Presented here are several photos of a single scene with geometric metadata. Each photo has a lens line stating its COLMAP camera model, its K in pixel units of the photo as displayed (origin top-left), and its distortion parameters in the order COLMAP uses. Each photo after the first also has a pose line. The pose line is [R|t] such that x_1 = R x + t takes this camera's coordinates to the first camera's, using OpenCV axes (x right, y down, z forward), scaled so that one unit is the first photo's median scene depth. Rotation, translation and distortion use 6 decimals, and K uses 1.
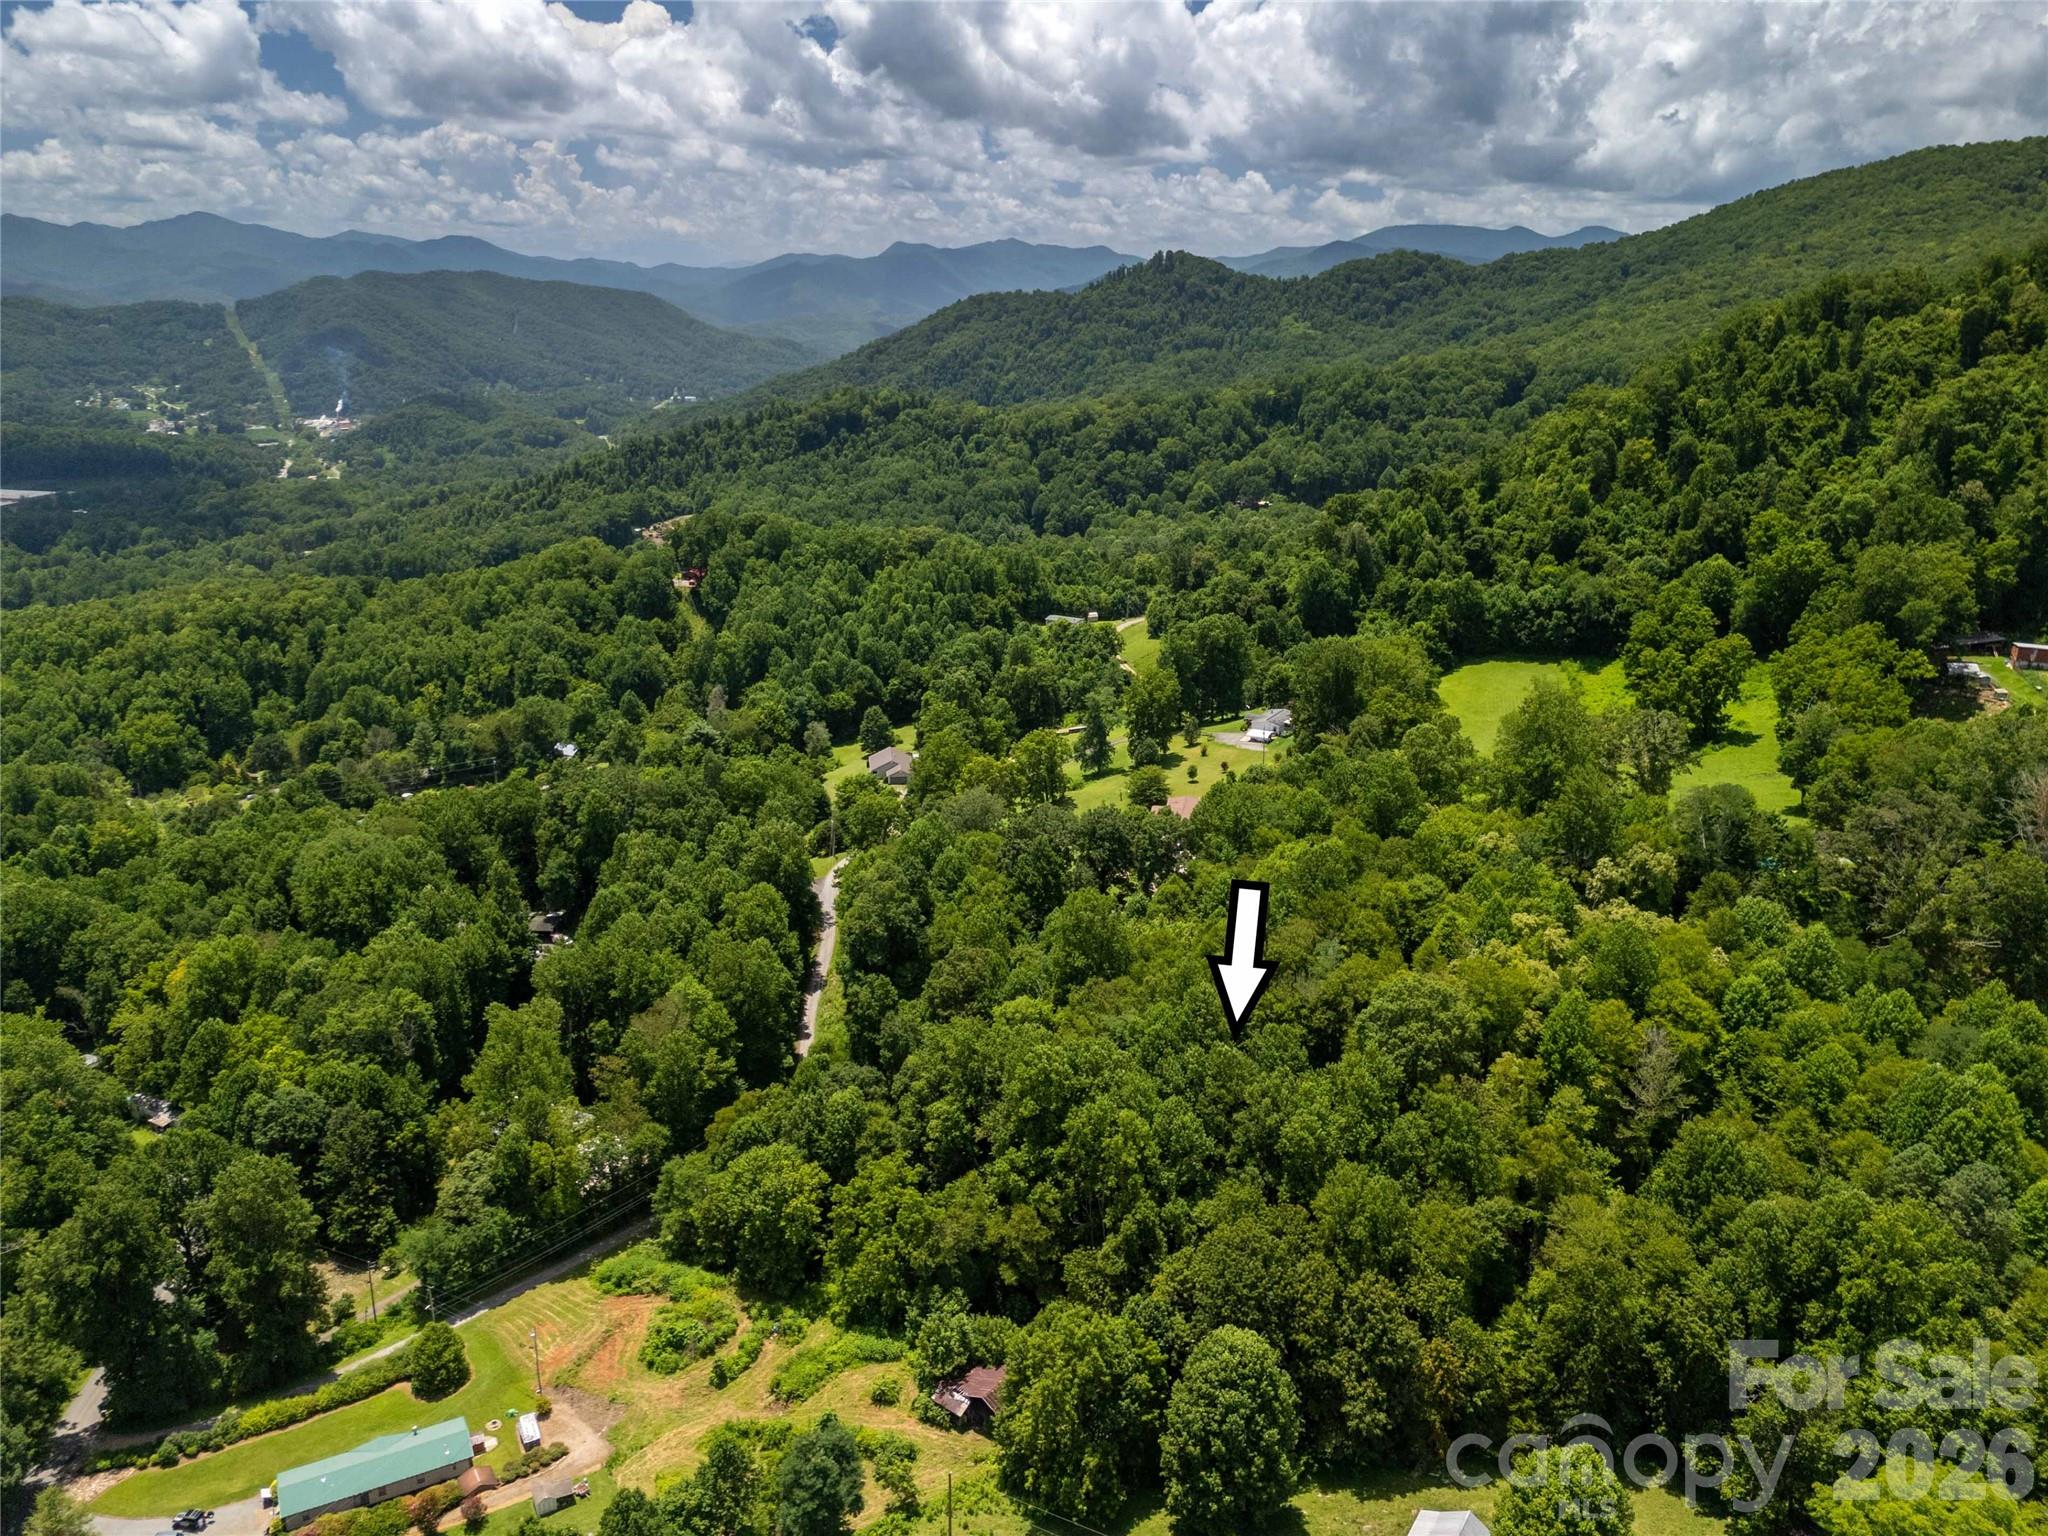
lens RADIAL K [[1479.7, 0, 1017.3], [0, 1479.7, 769.7], [0, 0, 1]] dist [0.083611, -0.081532]
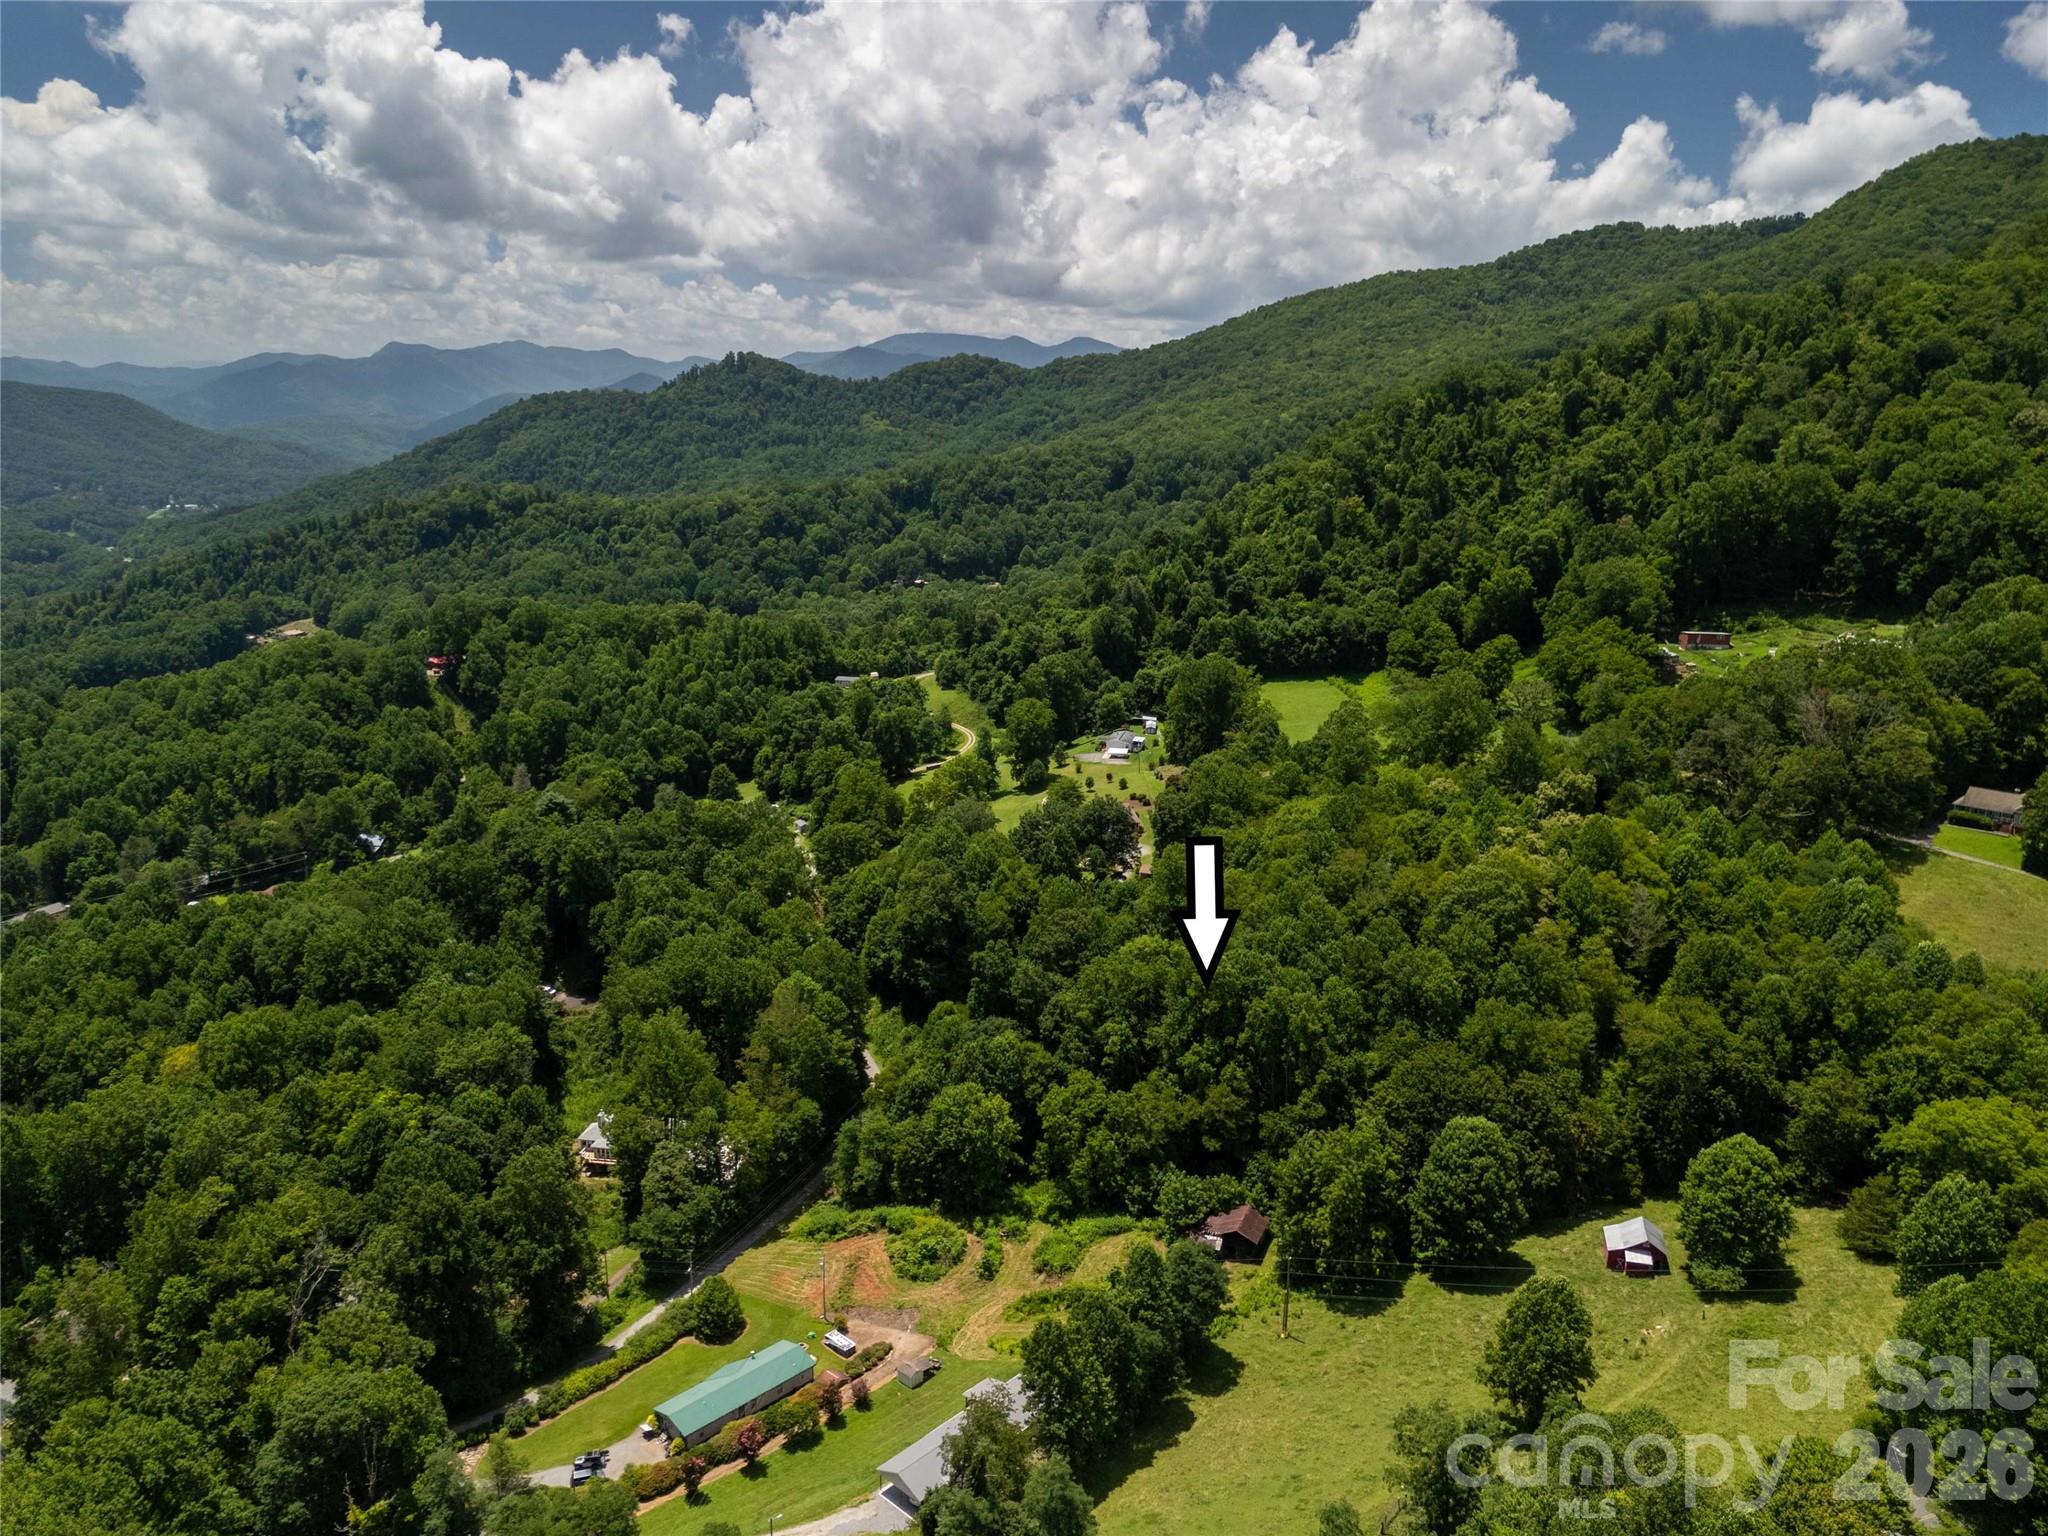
lens RADIAL K [[1470.7, 0, 1024.0], [0, 1470.7, 768.0], [0, 0, 1]] dist [0.080659, -0.080742]
pose [[0.954338, -0.077180, 0.288586, -0.209802], [0.095021, 0.994302, -0.048309, 0.032847], [-0.283213, 0.073525, 0.956234, -0.062483]]
